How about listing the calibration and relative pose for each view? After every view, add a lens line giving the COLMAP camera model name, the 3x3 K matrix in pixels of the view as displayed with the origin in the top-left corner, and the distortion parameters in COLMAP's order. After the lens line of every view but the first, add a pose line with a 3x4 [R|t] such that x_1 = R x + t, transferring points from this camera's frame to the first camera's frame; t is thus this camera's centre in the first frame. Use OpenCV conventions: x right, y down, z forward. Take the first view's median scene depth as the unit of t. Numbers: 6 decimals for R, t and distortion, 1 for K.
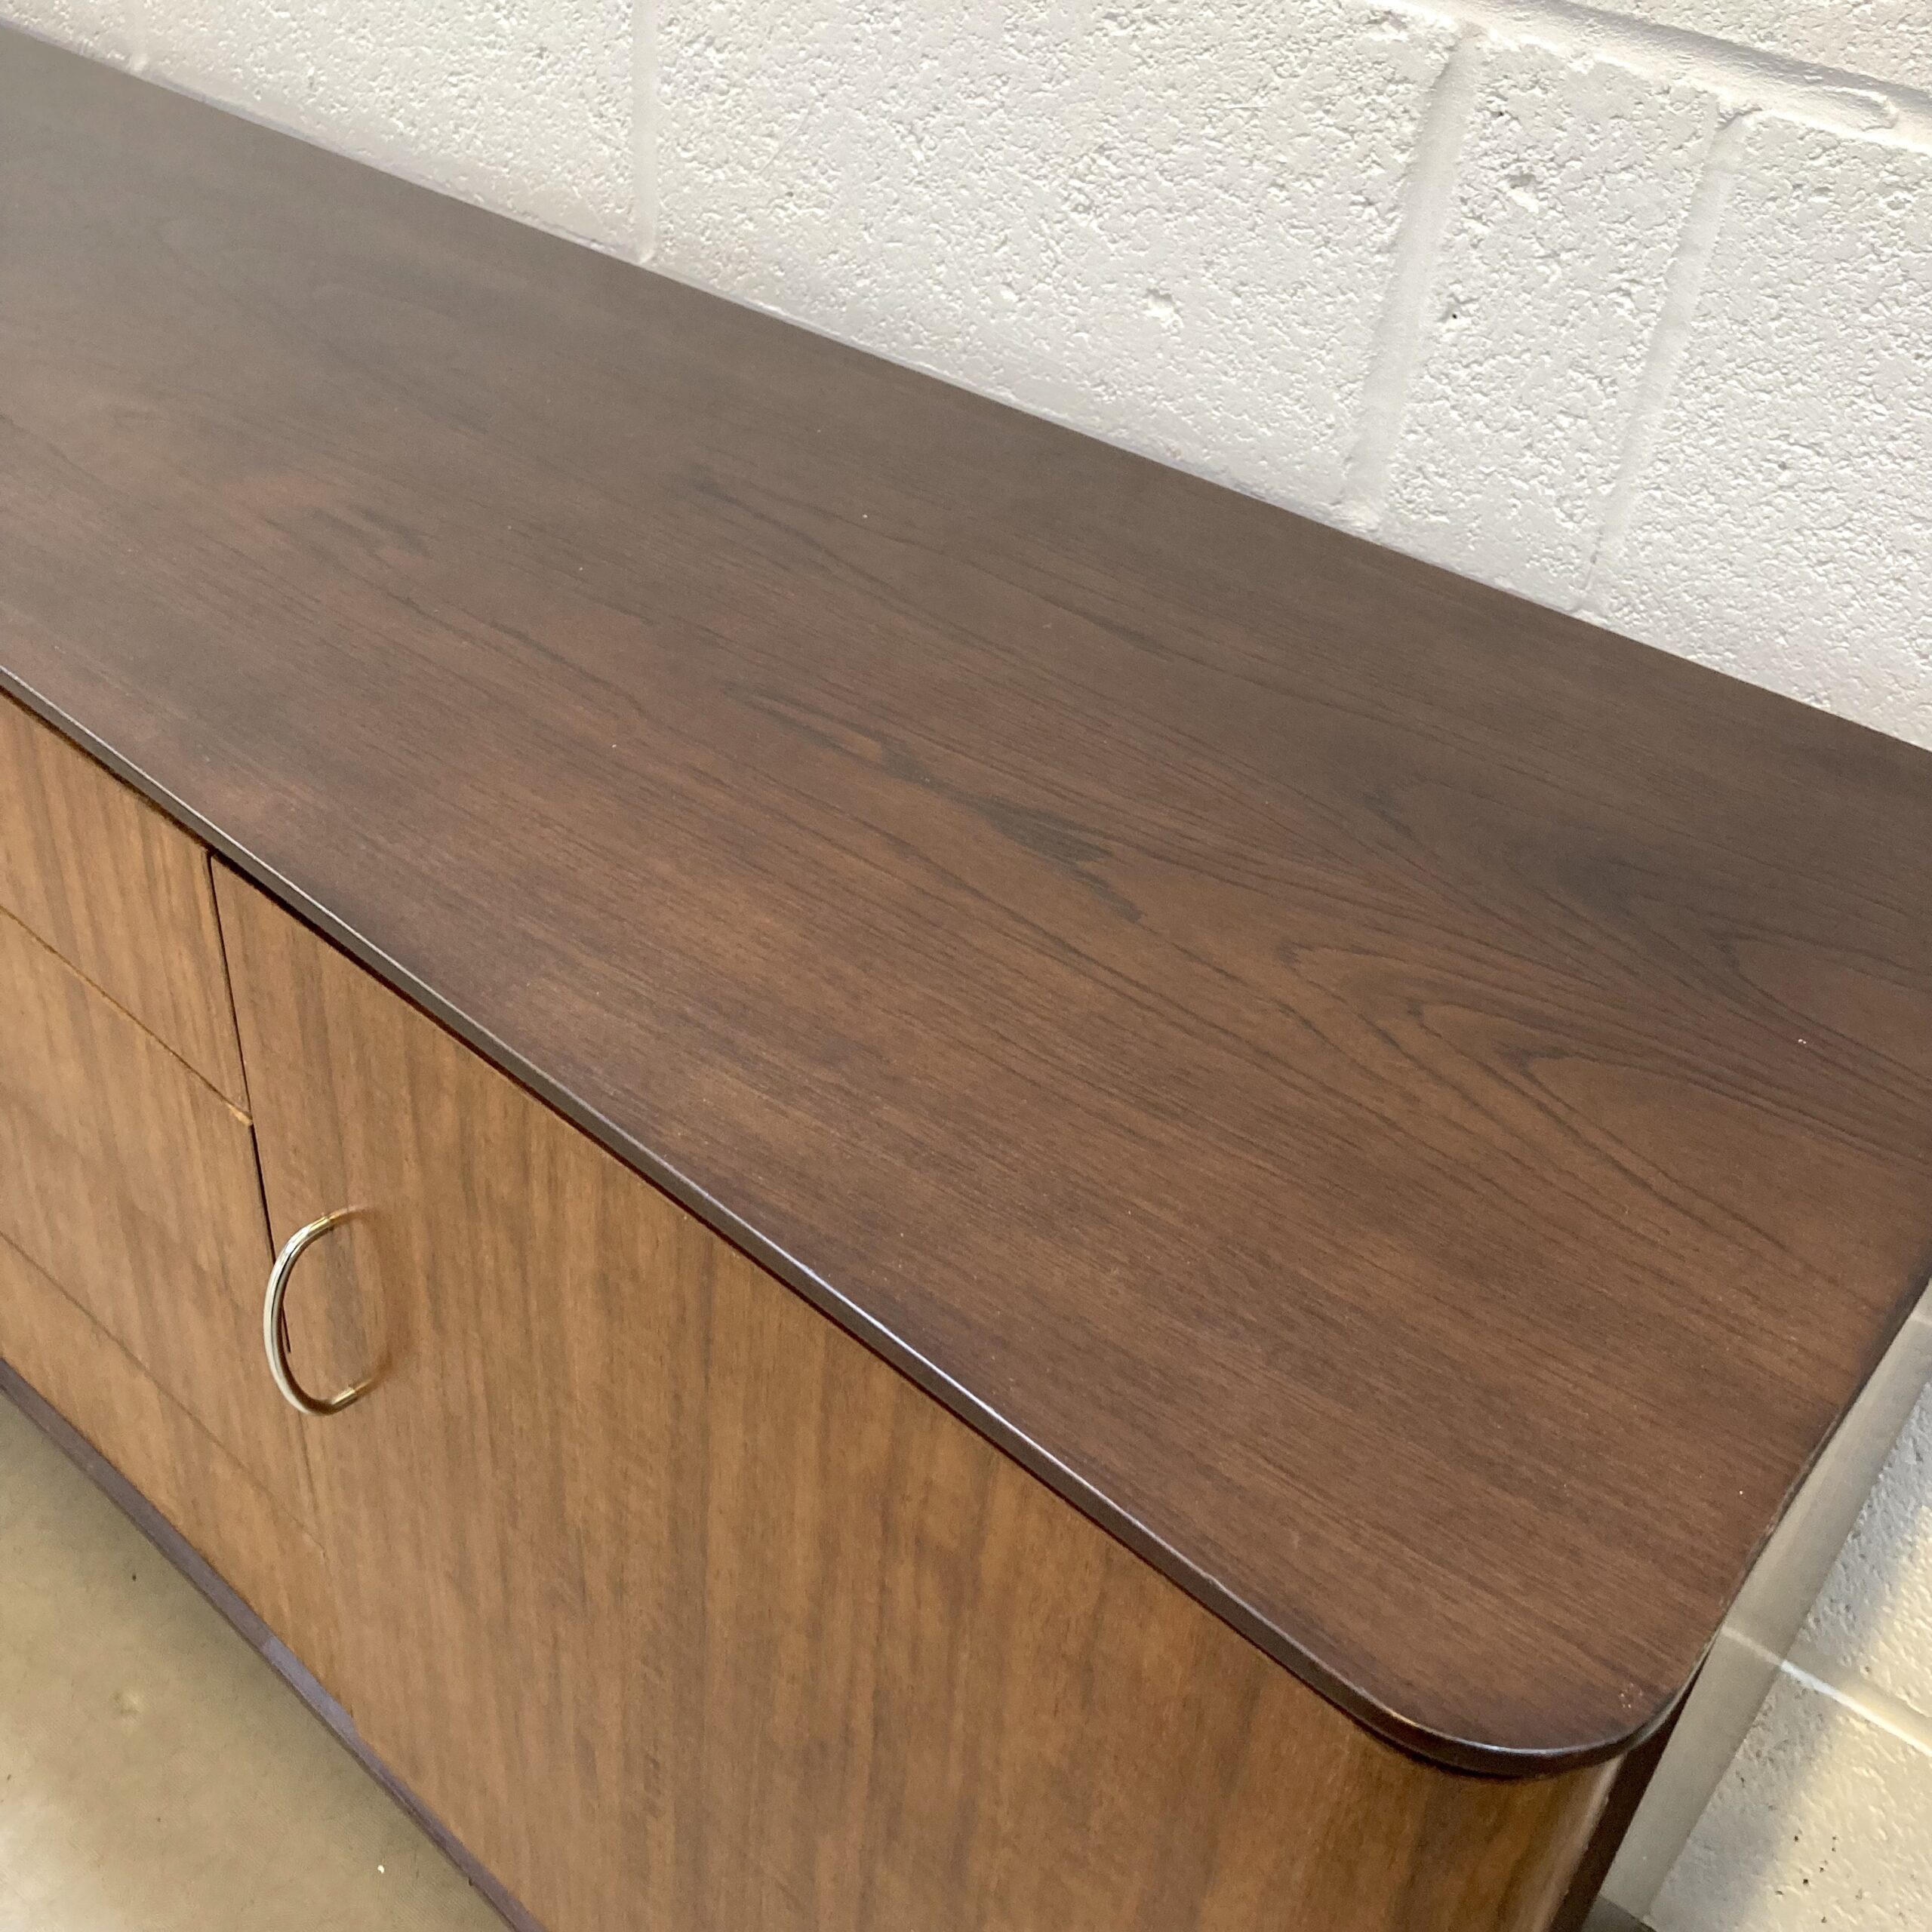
lens RADIAL K [[2181.2, 0, 912.9], [0, 2181.2, 979.2], [0, 0, 1]] dist [0.011030, -0.042446]
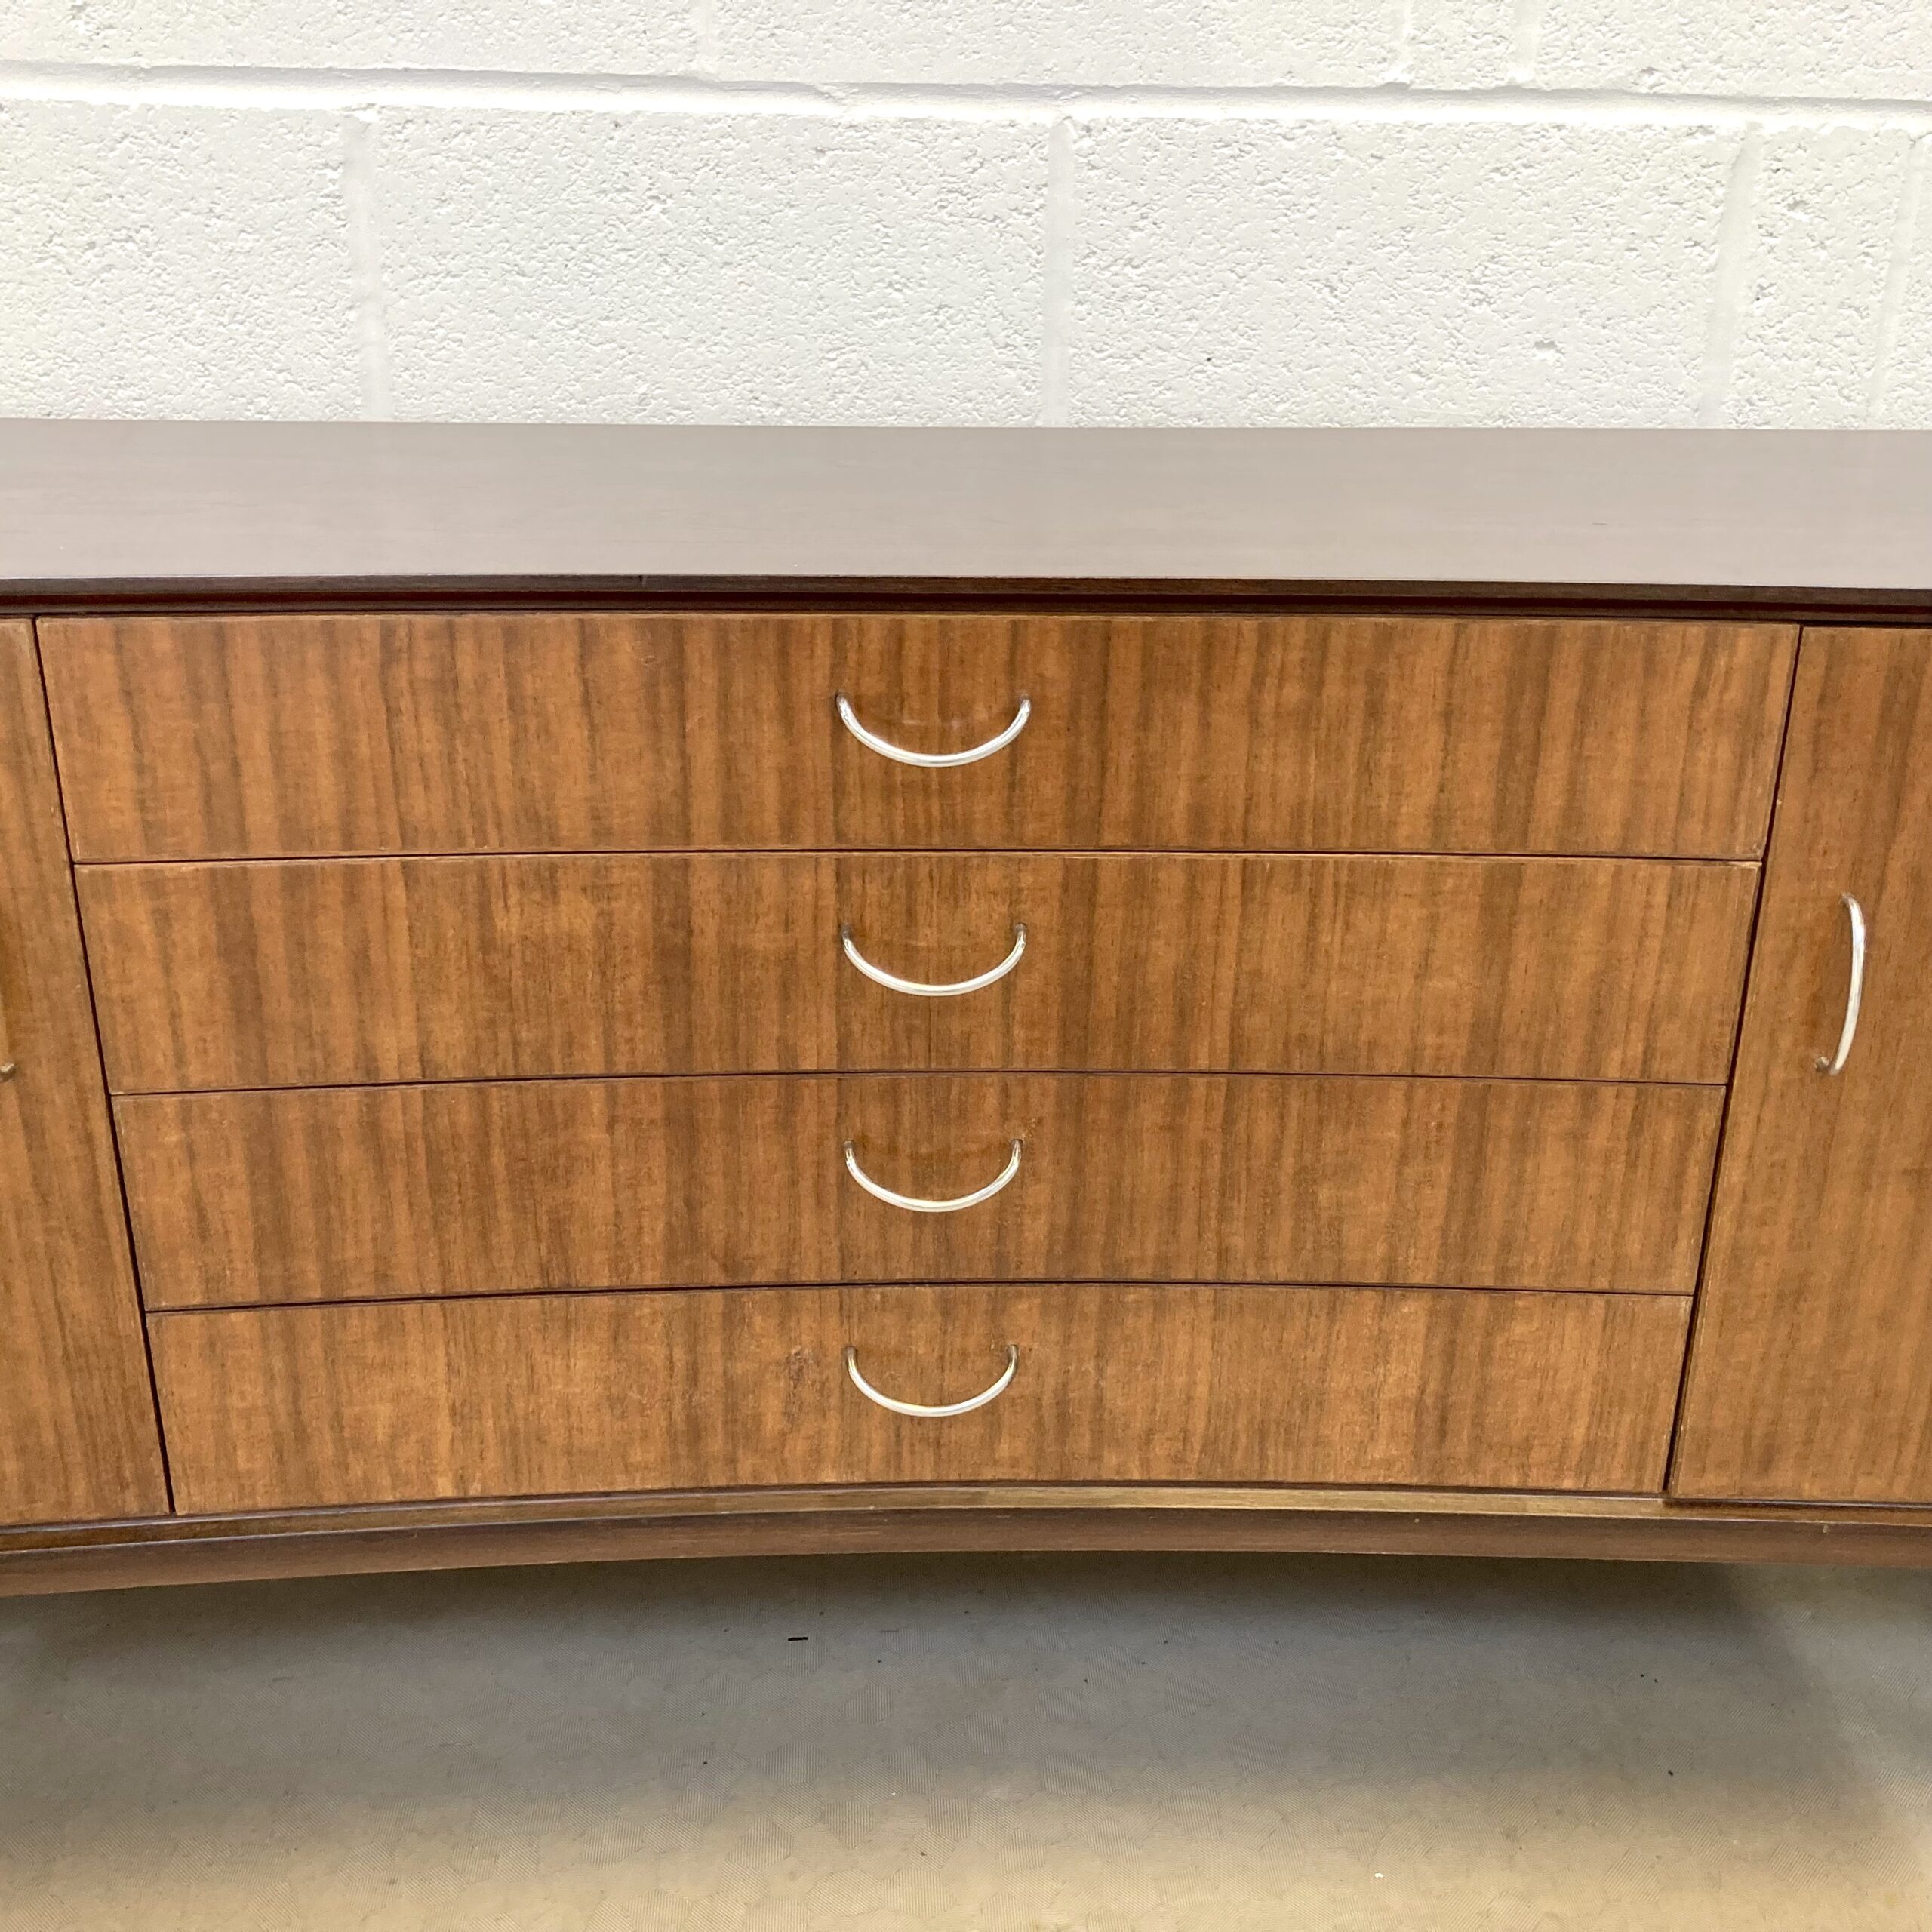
lens RADIAL K [[2176.9, 0, 994.3], [0, 2176.9, 922.4], [0, 0, 1]] dist [0.076483, -0.211639]
pose [[0.743459, -0.295480, 0.599967, -1.281485], [0.430988, 0.897658, -0.091975, 0.015935], [-0.511388, 0.326958, 0.794720, 0.150730]]
